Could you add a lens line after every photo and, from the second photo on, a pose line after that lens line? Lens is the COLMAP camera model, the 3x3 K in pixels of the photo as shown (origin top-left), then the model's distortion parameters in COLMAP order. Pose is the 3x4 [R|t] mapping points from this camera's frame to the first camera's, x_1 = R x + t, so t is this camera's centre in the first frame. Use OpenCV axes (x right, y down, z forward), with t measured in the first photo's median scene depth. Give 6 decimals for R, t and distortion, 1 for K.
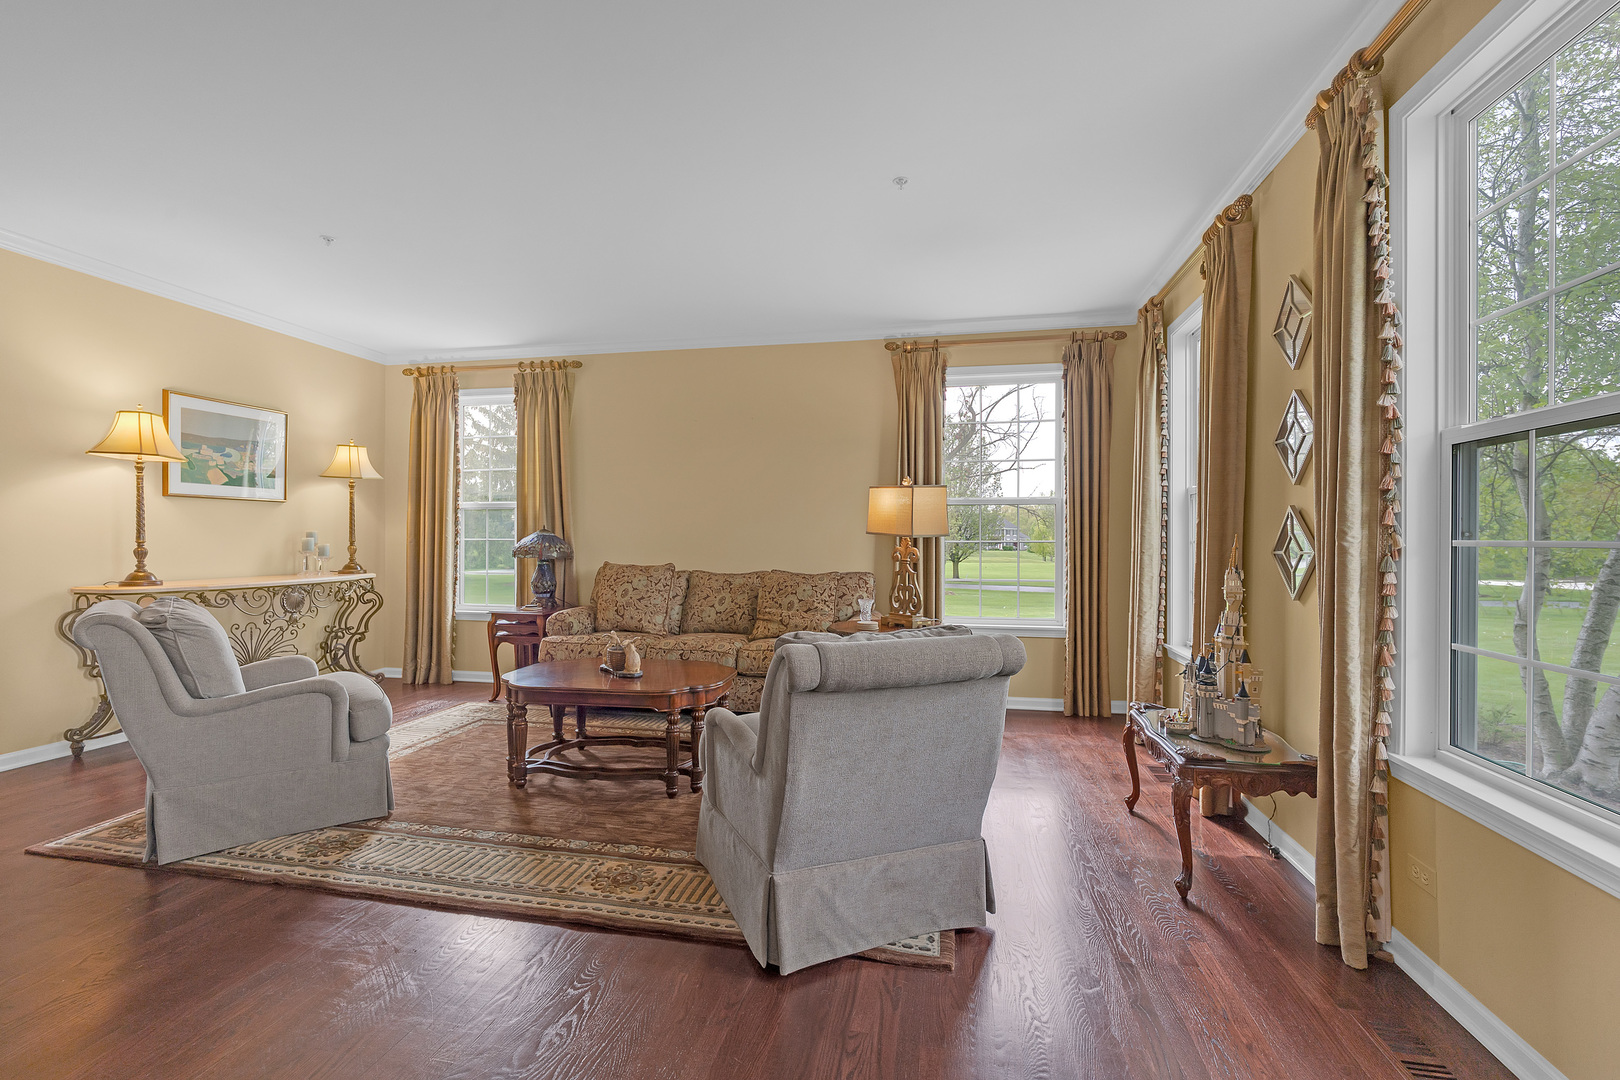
lens RADIAL K [[737.7, 0, 798.1], [0, 737.7, 538.7], [0, 0, 1]] dist [-0.000019, -0.000181]
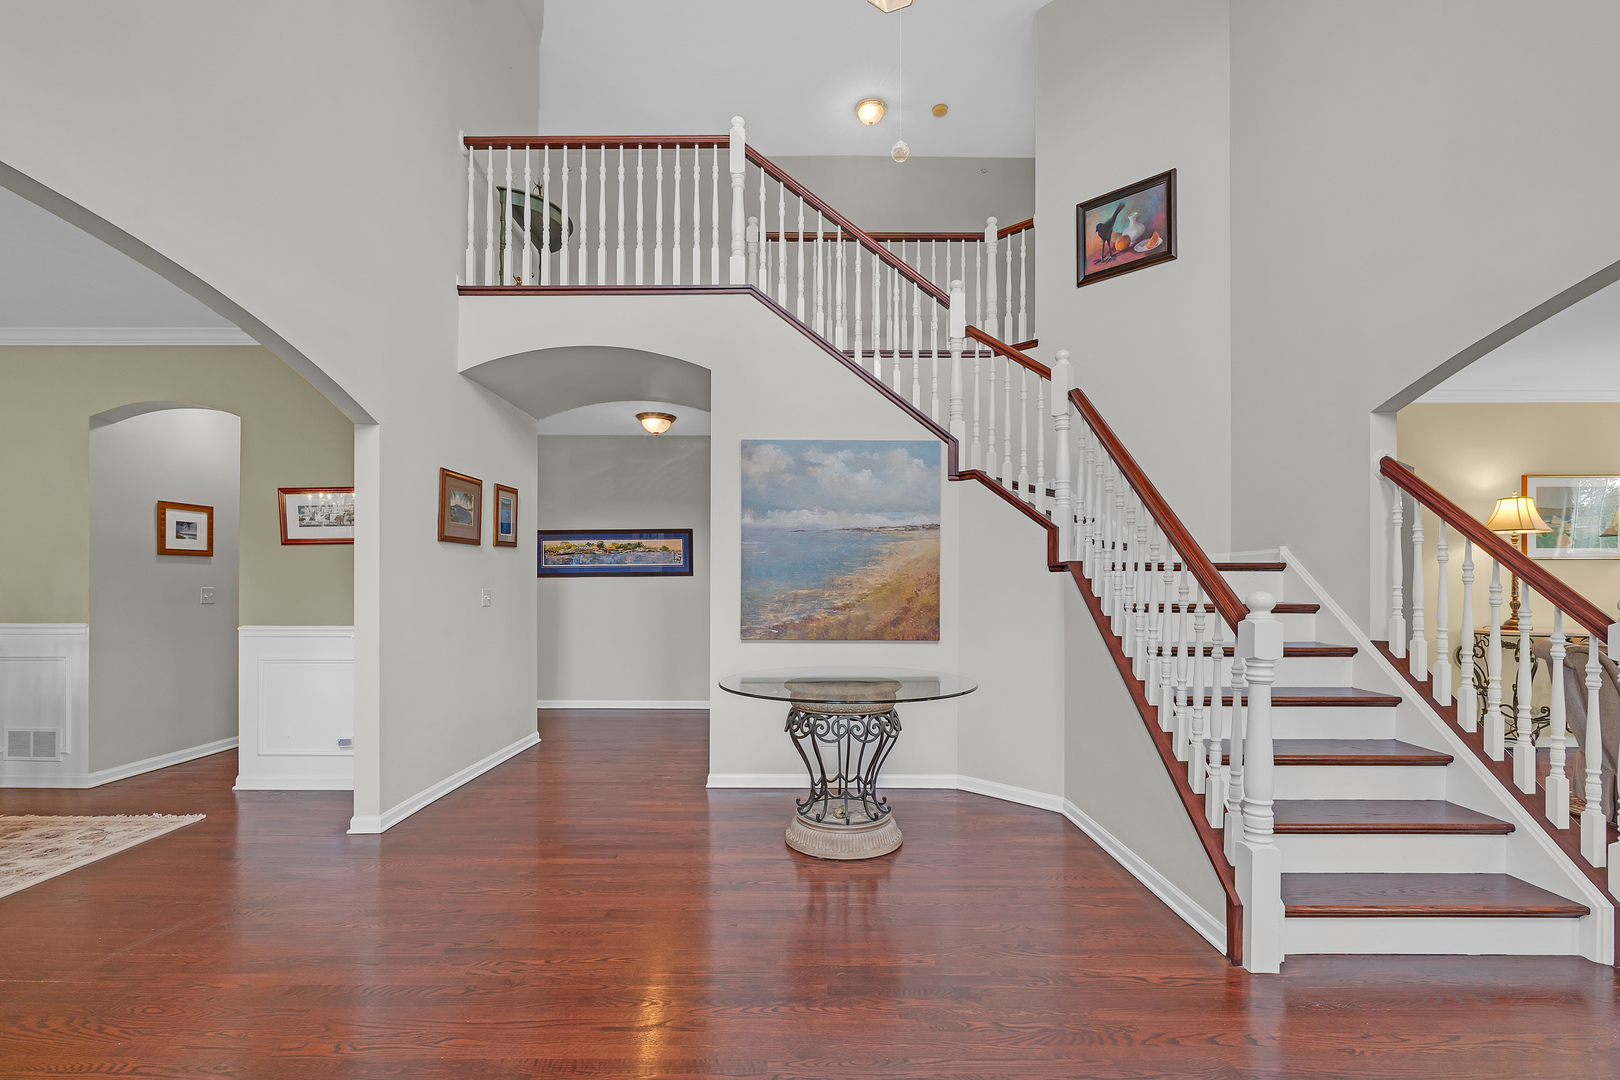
lens RADIAL K [[737.7, 0, 795.2], [0, 737.7, 587.3], [0, 0, 1]] dist [-0.000019, -0.000181]
pose [[0.192846, -0.005270, -0.981215, 0.150078], [0.000189, 0.999986, -0.005333, -0.005490], [0.981229, 0.000843, 0.192844, -0.522809]]
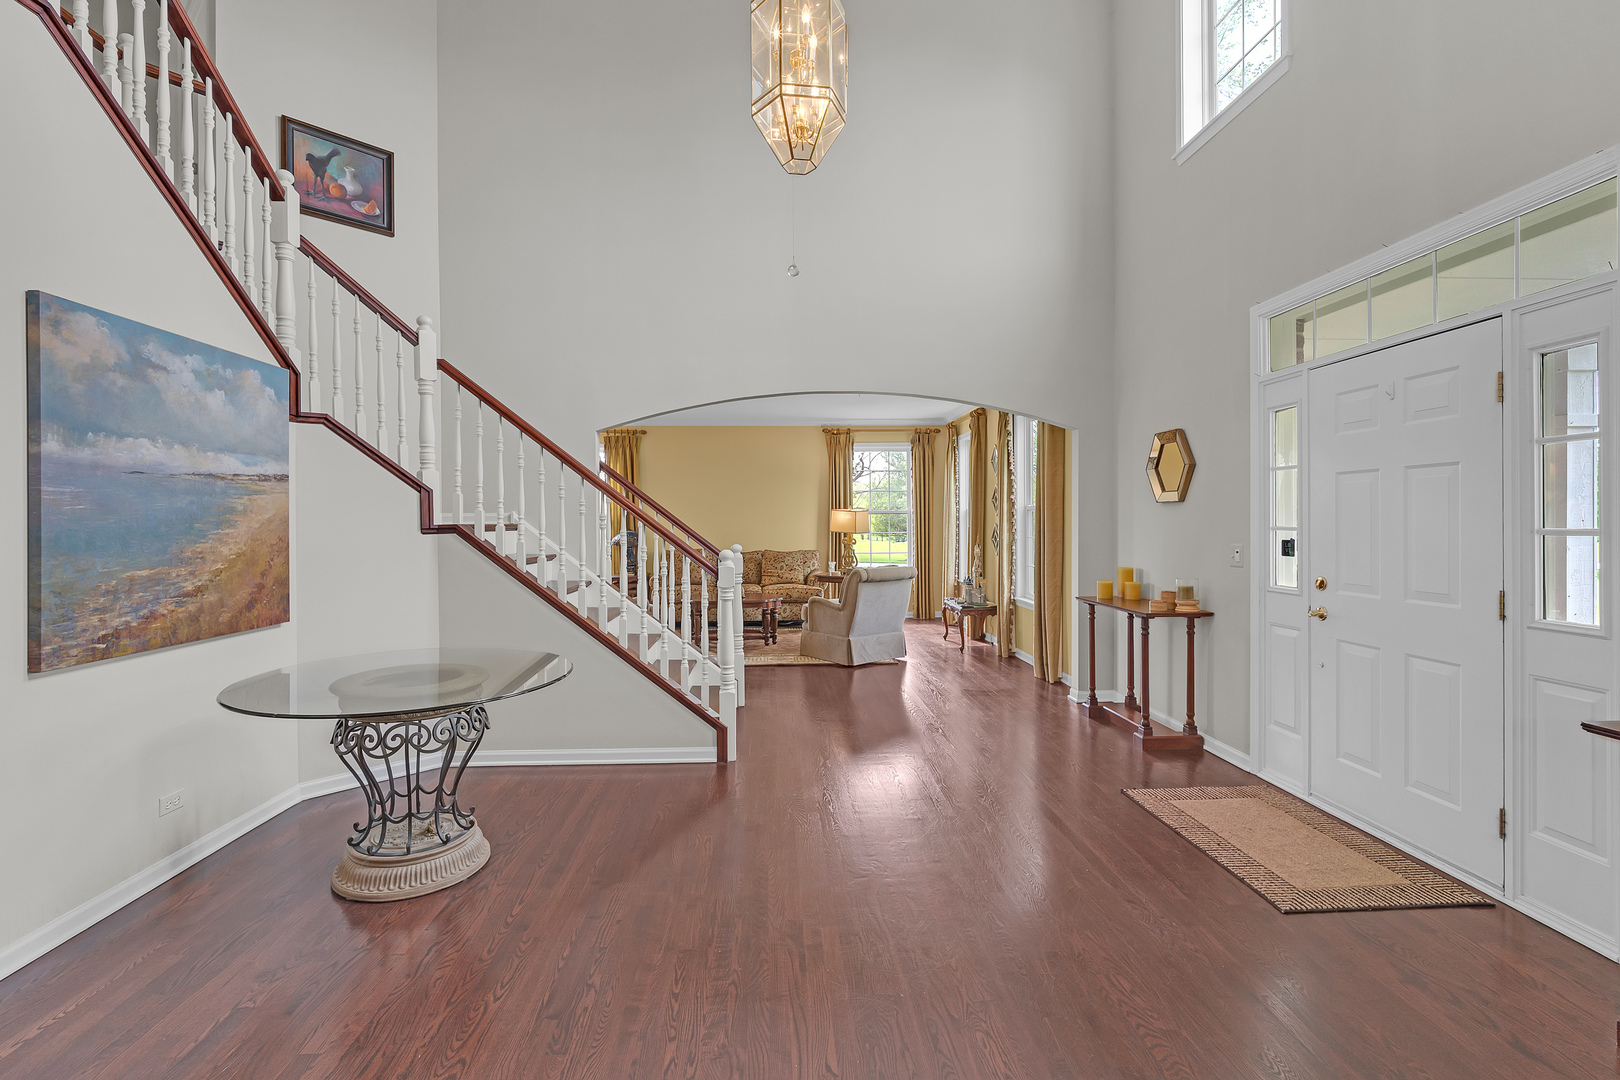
lens RADIAL K [[737.7, 0, 813.4], [0, 737.7, 526.2], [0, 0, 1]] dist [-0.000019, -0.000181]
pose [[0.967151, -0.012271, 0.253906, -0.521026], [0.009705, 0.999888, 0.011356, -0.049597], [-0.254017, -0.008519, 0.967162, -1.109912]]
